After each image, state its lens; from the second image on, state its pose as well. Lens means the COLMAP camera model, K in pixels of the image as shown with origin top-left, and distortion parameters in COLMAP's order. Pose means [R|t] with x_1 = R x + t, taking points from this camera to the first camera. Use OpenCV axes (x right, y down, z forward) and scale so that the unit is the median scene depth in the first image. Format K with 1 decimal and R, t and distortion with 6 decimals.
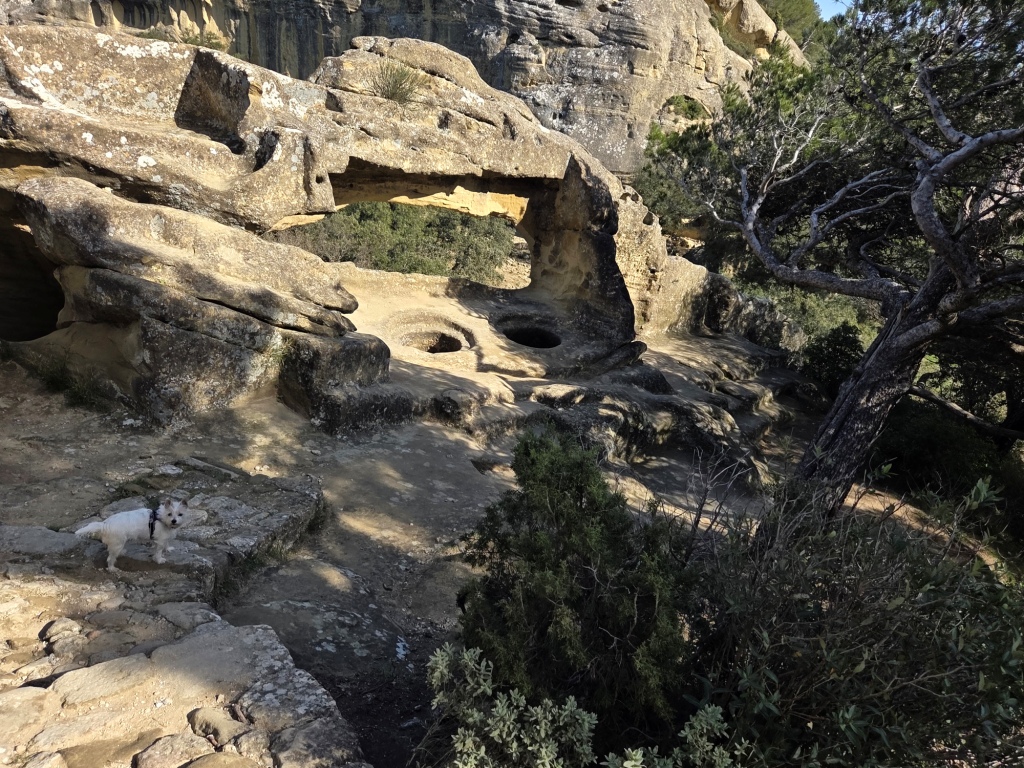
lens RADIAL K [[739.8, 0, 519.2], [0, 739.8, 376.9], [0, 0, 1]] dist [0.097486, -0.088279]
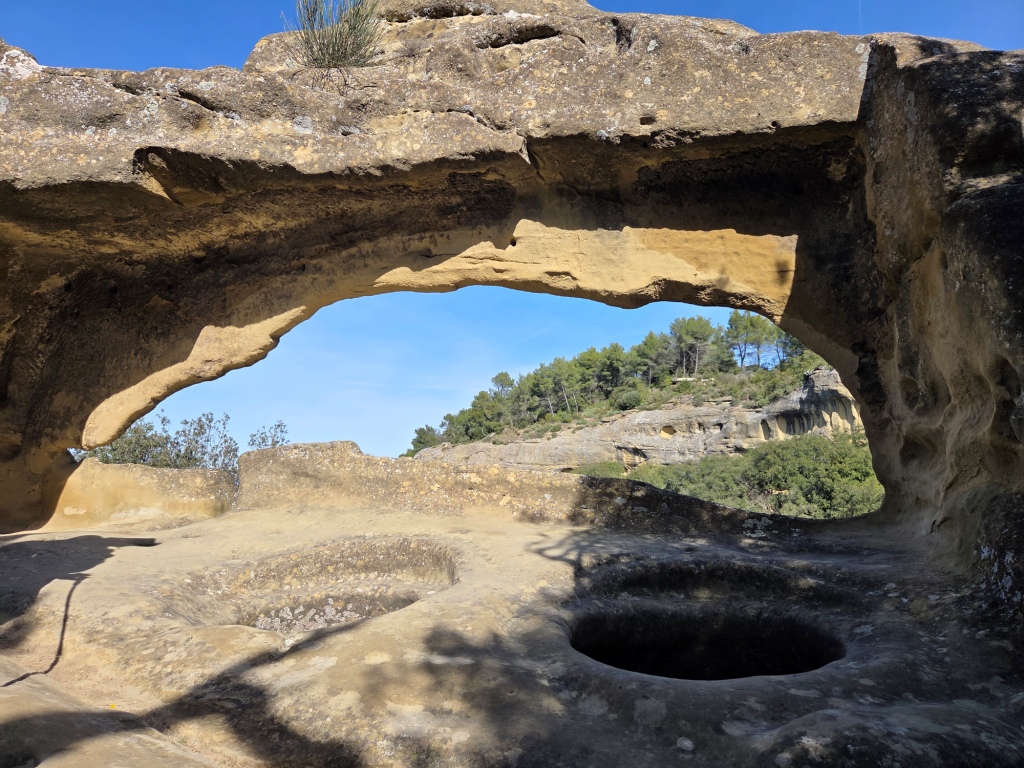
lens RADIAL K [[675.7, 0, 502.3], [0, 675.7, 375.1], [0, 0, 1]] dist [0.058842, -0.051740]
pose [[0.614727, -0.241334, -0.750912, 0.143468], [-0.188368, 0.879571, -0.436889, -0.019914], [0.765917, 0.410015, 0.495236, 0.728782]]
